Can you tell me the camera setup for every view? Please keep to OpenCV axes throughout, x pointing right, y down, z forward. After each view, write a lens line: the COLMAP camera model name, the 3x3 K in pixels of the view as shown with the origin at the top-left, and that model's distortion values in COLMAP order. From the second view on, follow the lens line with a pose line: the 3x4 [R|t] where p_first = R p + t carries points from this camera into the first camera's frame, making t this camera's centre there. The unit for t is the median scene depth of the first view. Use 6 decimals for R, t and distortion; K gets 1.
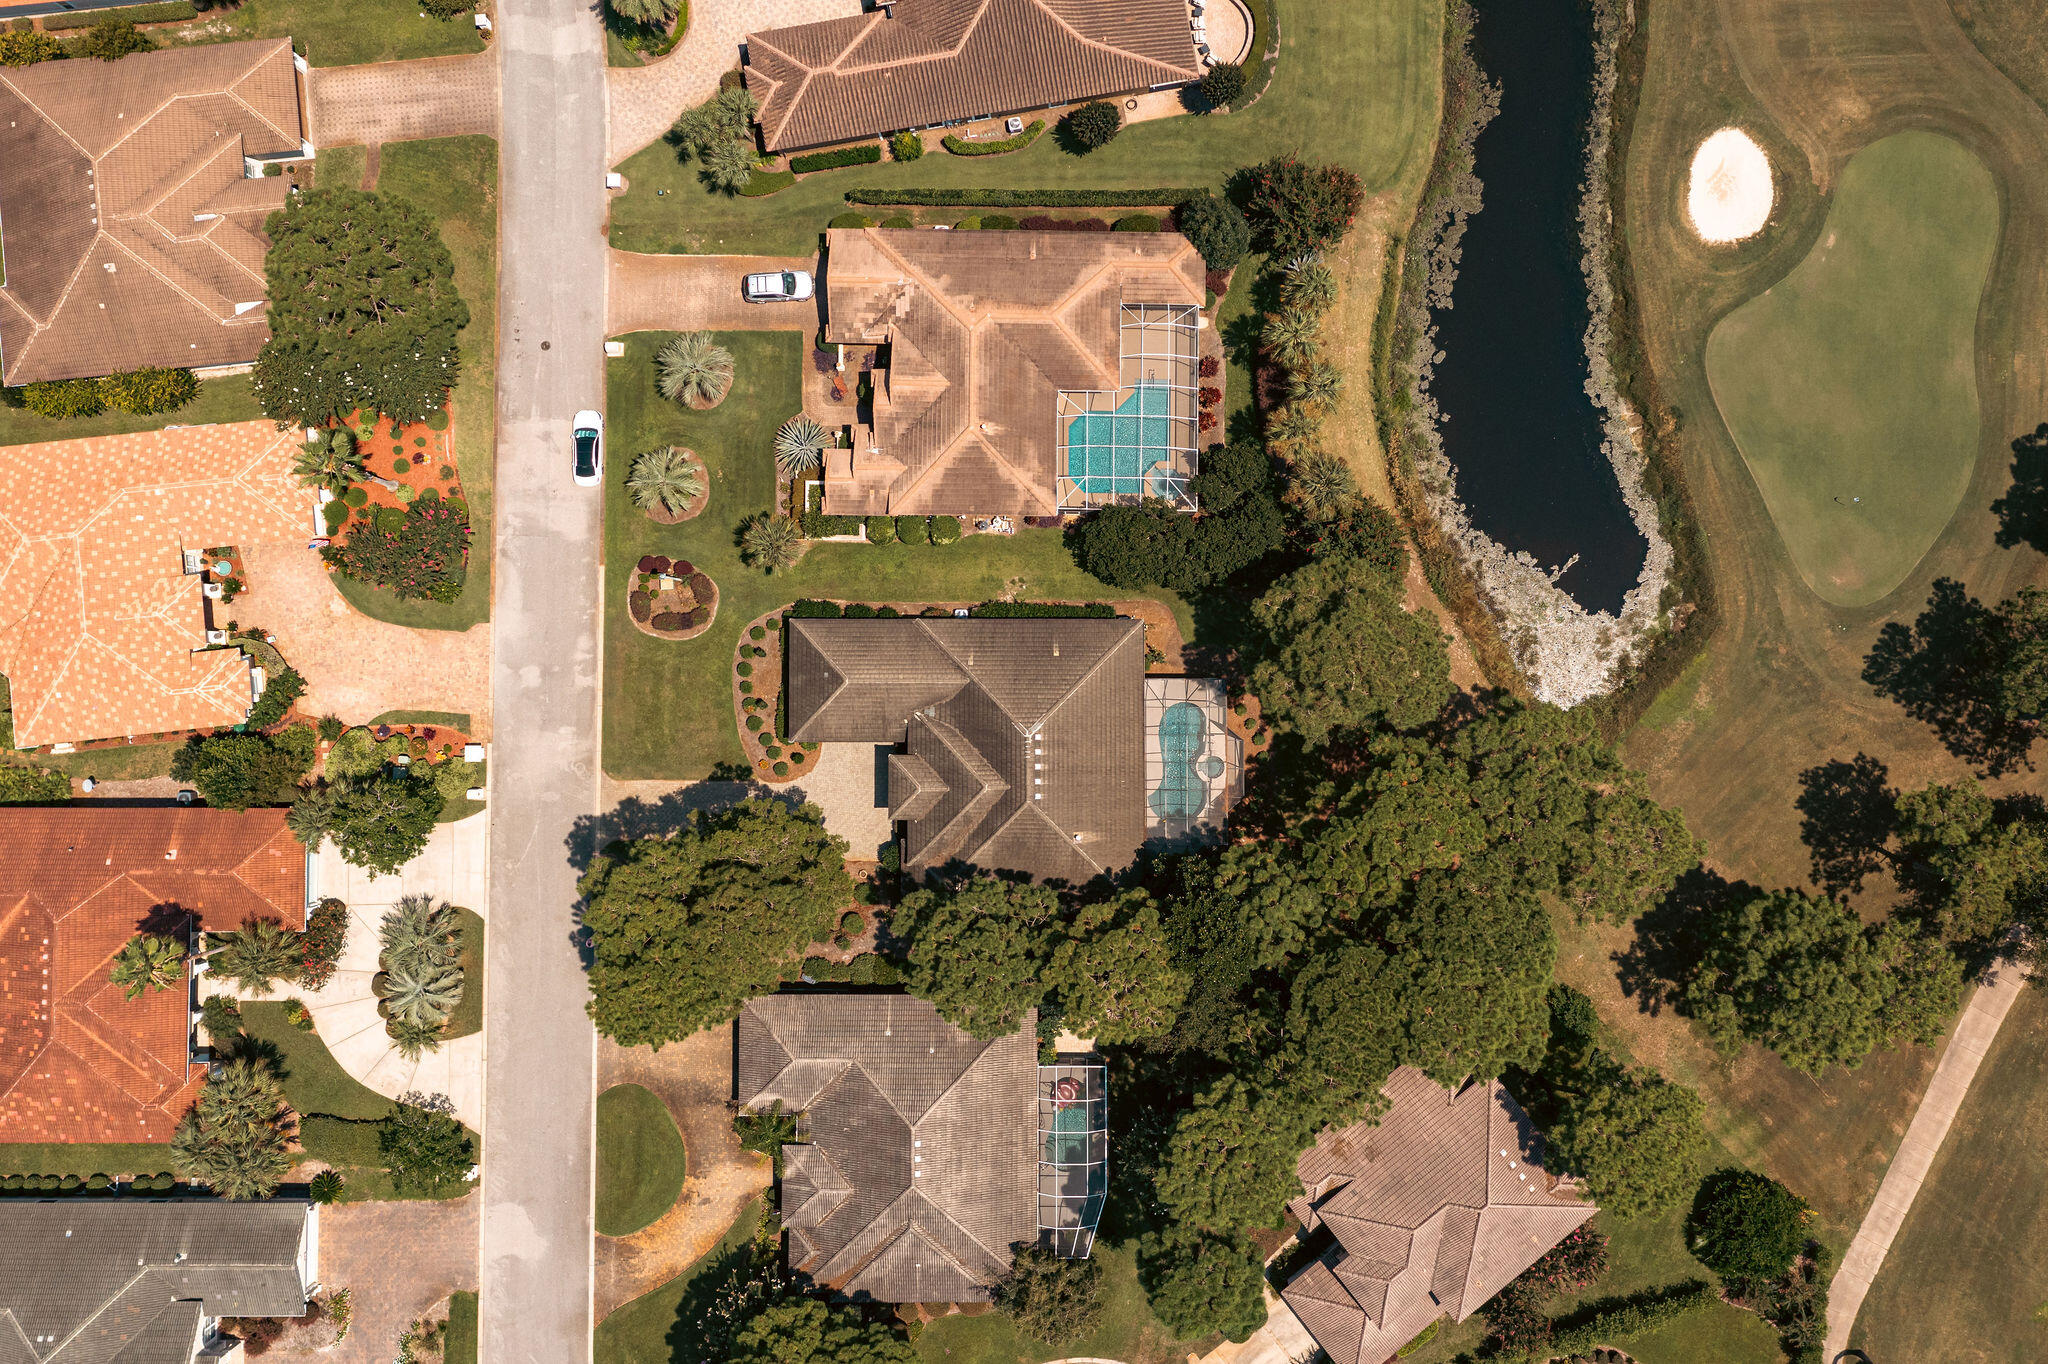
lens RADIAL K [[1677.0, 0, 1020.1], [0, 1677.0, 614.2], [0, 0, 1]] dist [0.003877, 0.002460]
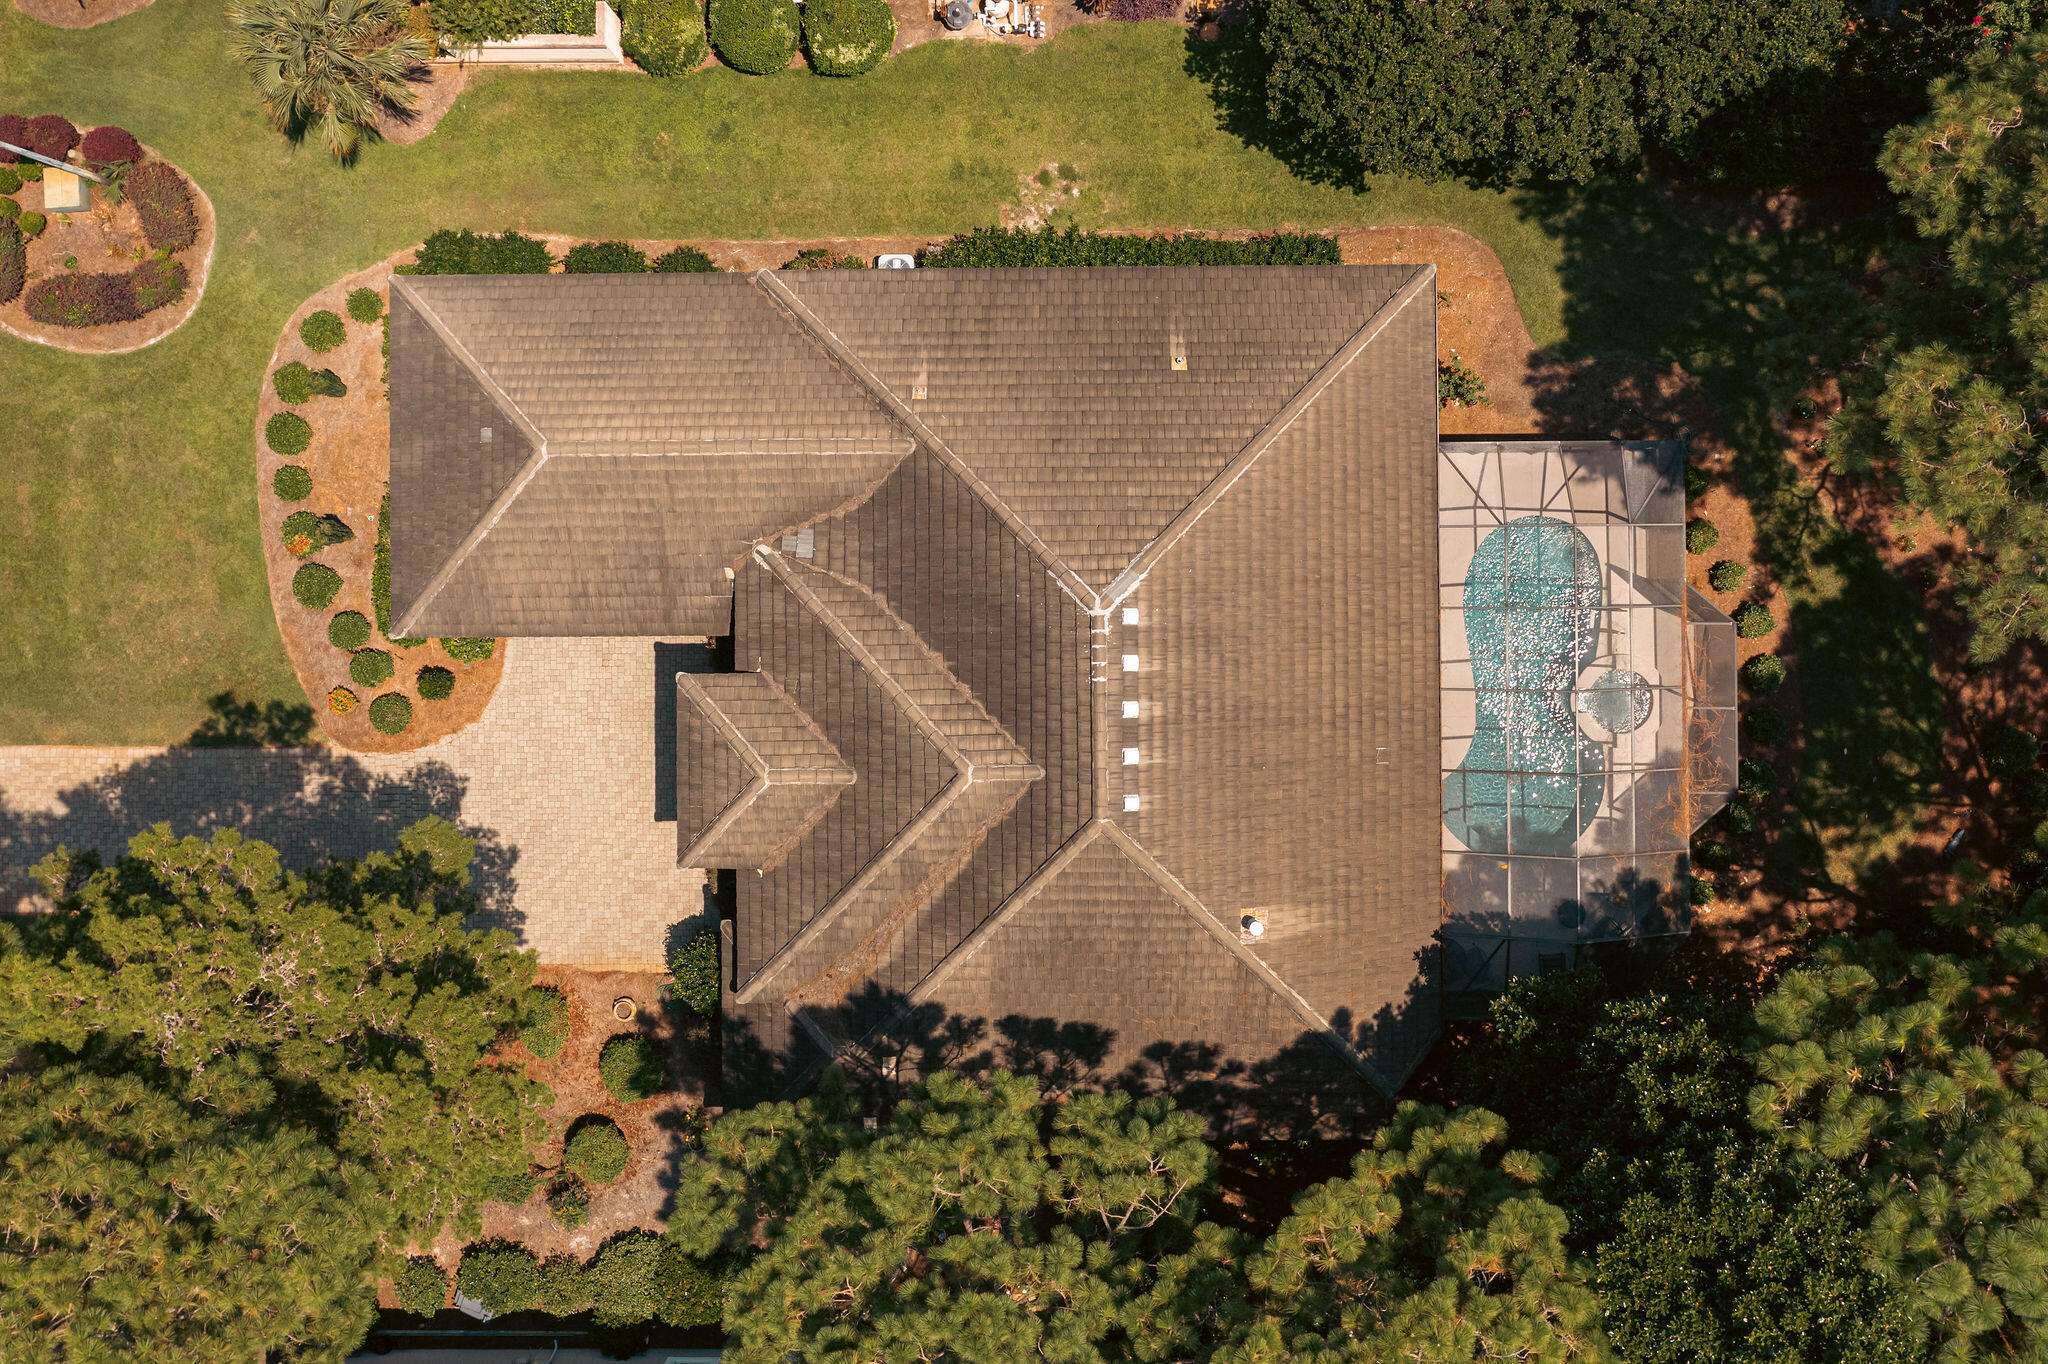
lens RADIAL K [[1891.9, 0, 1014.0], [0, 1891.9, 531.0], [0, 0, 1]] dist [-0.008410, -0.009227]
pose [[0.999965, -0.007381, -0.004025, -0.009449], [0.007470, 0.999714, 0.022712, 0.046443], [0.003857, -0.022741, 0.999734, 0.611532]]
